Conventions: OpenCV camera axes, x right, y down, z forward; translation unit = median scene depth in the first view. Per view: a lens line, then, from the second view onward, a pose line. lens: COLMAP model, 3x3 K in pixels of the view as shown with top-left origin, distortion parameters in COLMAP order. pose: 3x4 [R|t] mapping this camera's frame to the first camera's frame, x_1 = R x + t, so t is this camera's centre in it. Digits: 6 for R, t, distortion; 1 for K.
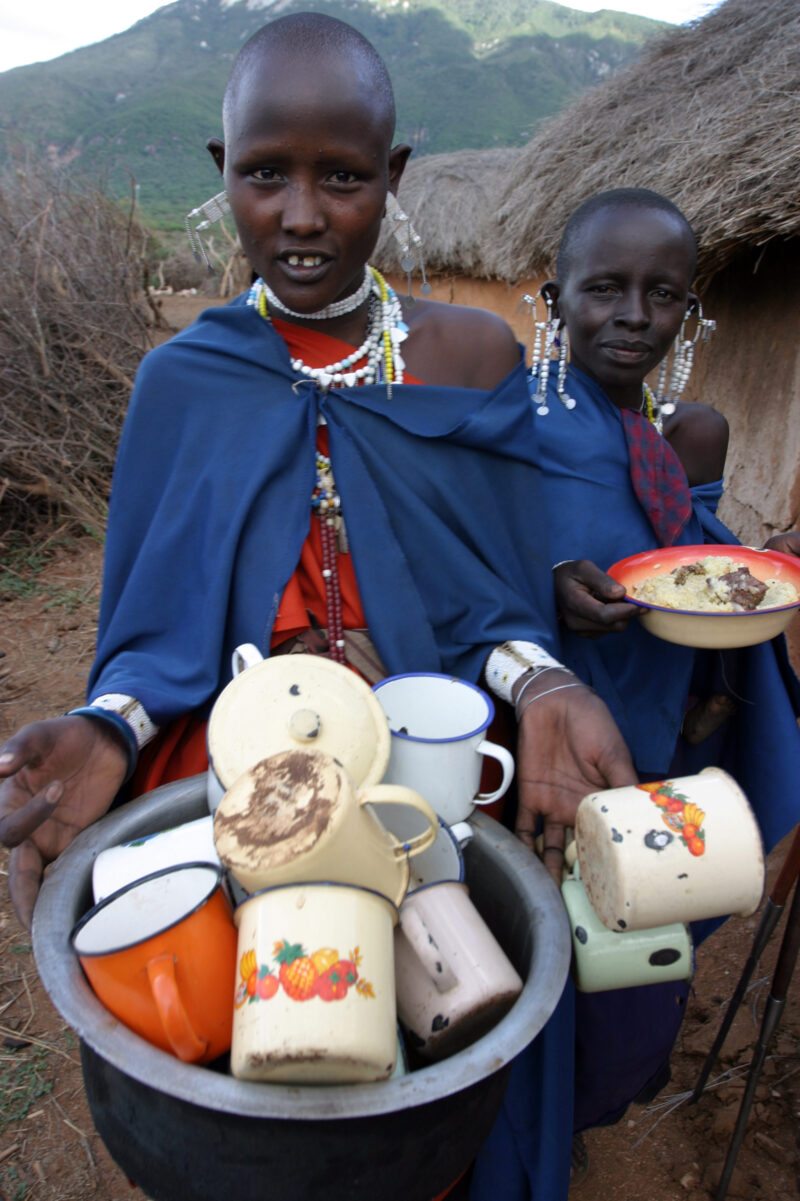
lens RADIAL K [[955.4, 0, 400.1], [0, 955.4, 598.1], [0, 0, 1]] dist [-0.051121, 0.007629]
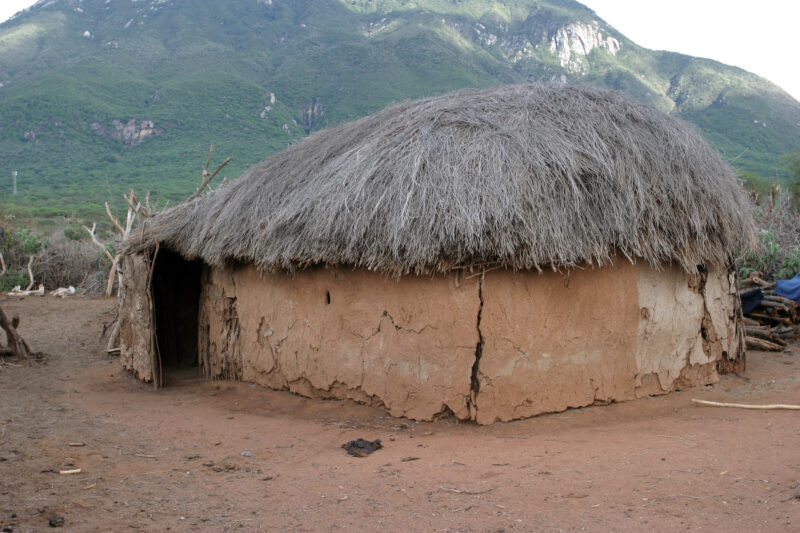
lens RADIAL K [[1010.0, 0, 397.5], [0, 1010.0, 264.8], [0, 0, 1]] dist [0.021274, 0.000000]
pose [[0.993038, -0.062372, 0.099922, -0.031738], [0.089567, 0.950778, -0.296647, -0.071390], [-0.076501, 0.303531, 0.949745, 0.176733]]
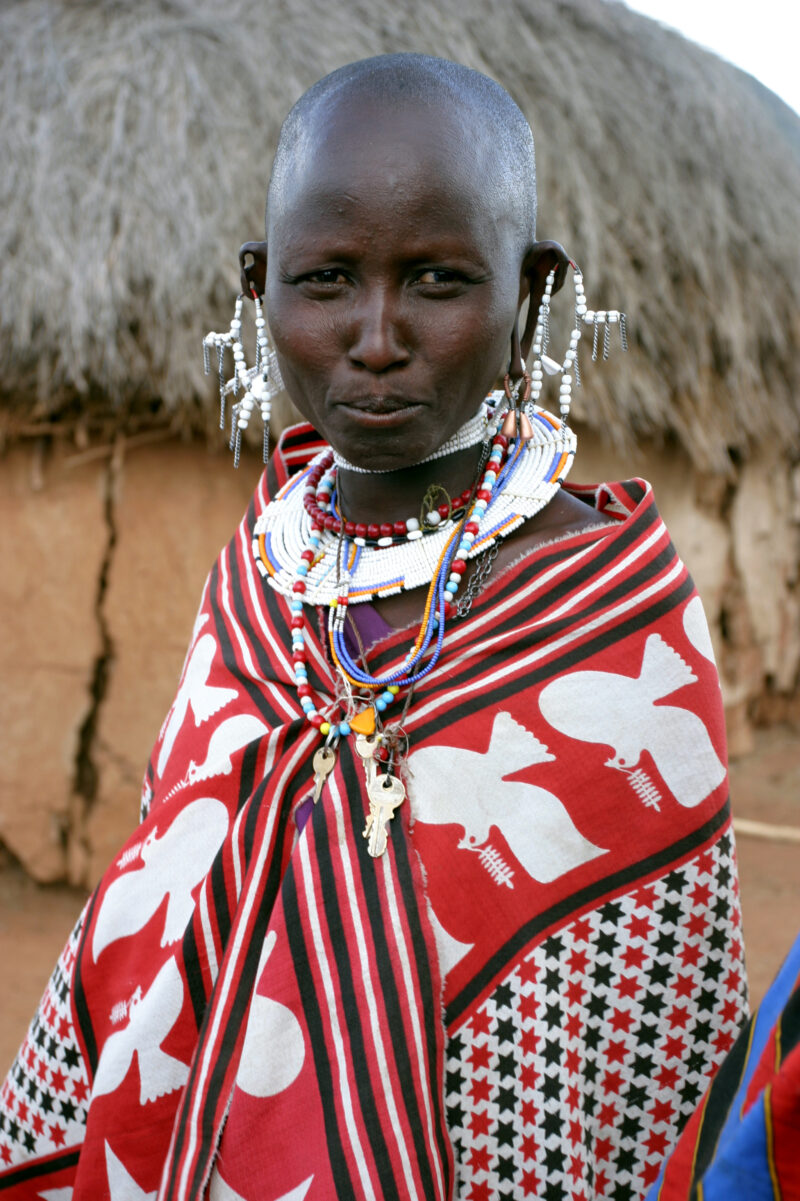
lens RADIAL K [[1968.1, 0, 401.5], [0, 1968.1, 603.2], [0, 0, 1]] dist [-0.019271, 0.000000]
pose [[0.962820, -0.047222, 0.265985, 0.000239], [0.097354, 0.979097, -0.178581, -0.106250], [-0.251992, 0.197836, 0.947291, 0.280871]]
